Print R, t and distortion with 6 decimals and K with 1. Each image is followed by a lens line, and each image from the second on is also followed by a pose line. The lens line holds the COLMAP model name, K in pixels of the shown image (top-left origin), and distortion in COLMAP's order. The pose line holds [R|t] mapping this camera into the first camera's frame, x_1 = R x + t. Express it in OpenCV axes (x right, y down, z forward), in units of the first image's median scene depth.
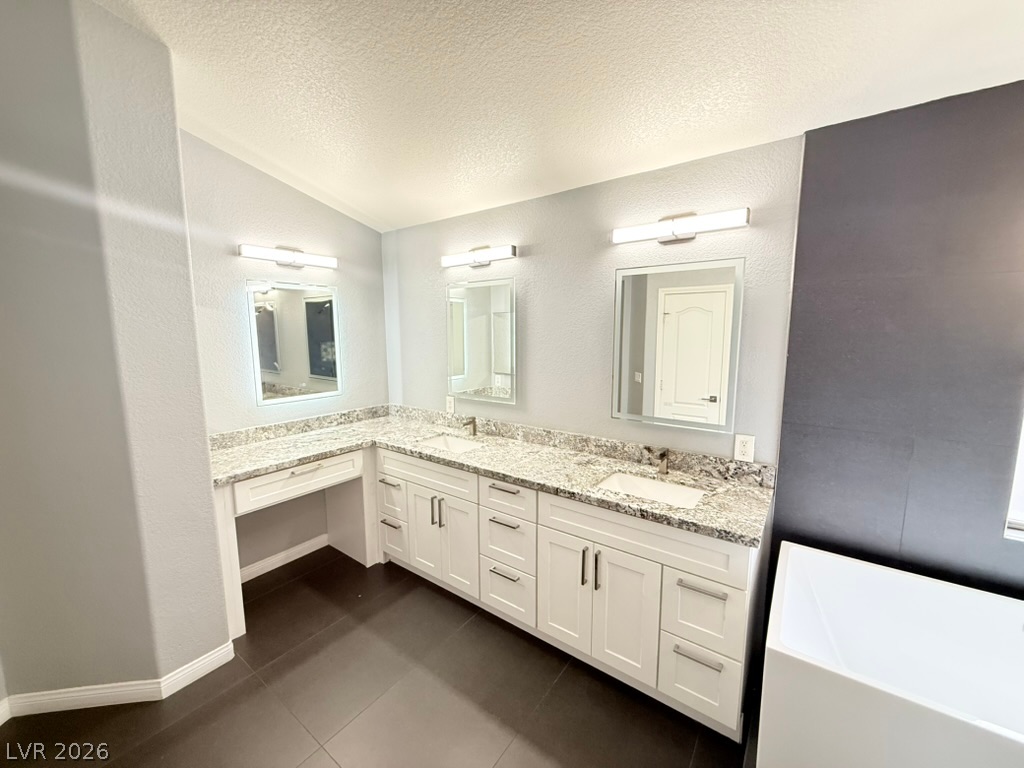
lens RADIAL K [[407.1, 0, 511.2], [0, 407.1, 385.8], [0, 0, 1]] dist [0.000040, -0.000226]
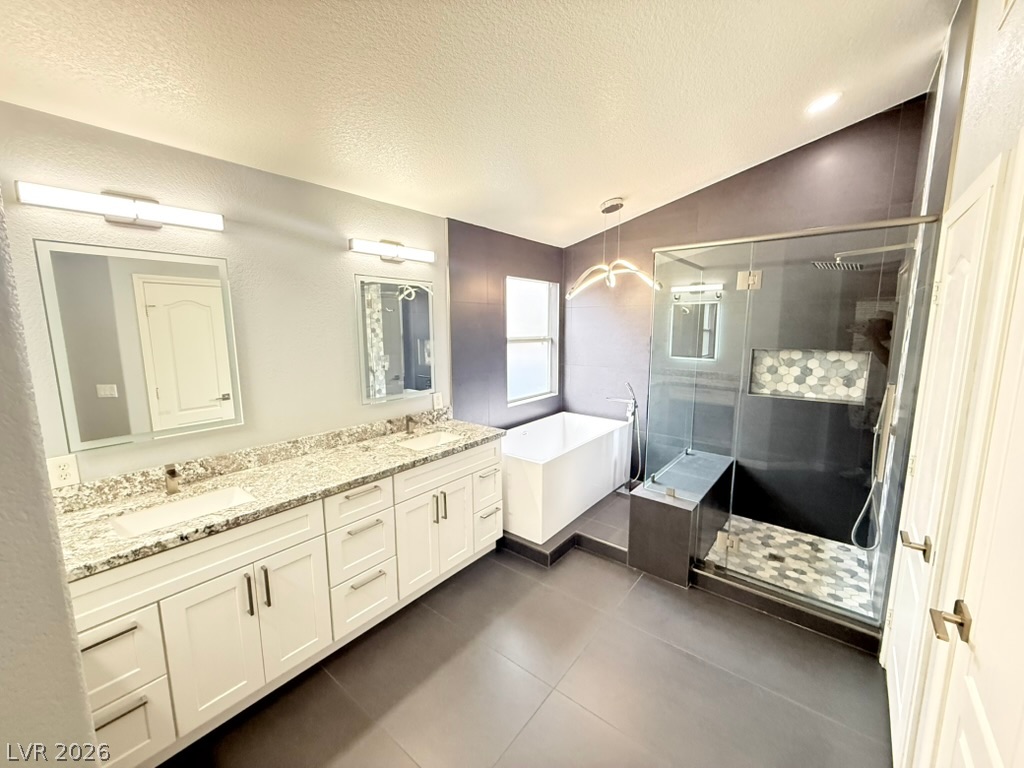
lens RADIAL K [[407.1, 0, 512.5], [0, 407.1, 382.1], [0, 0, 1]] dist [0.000040, -0.000226]
pose [[0.042257, -0.139637, 0.989301, -0.856680], [0.133081, 0.982149, 0.132943, -0.080645], [-0.990204, 0.126039, 0.060086, 0.514929]]
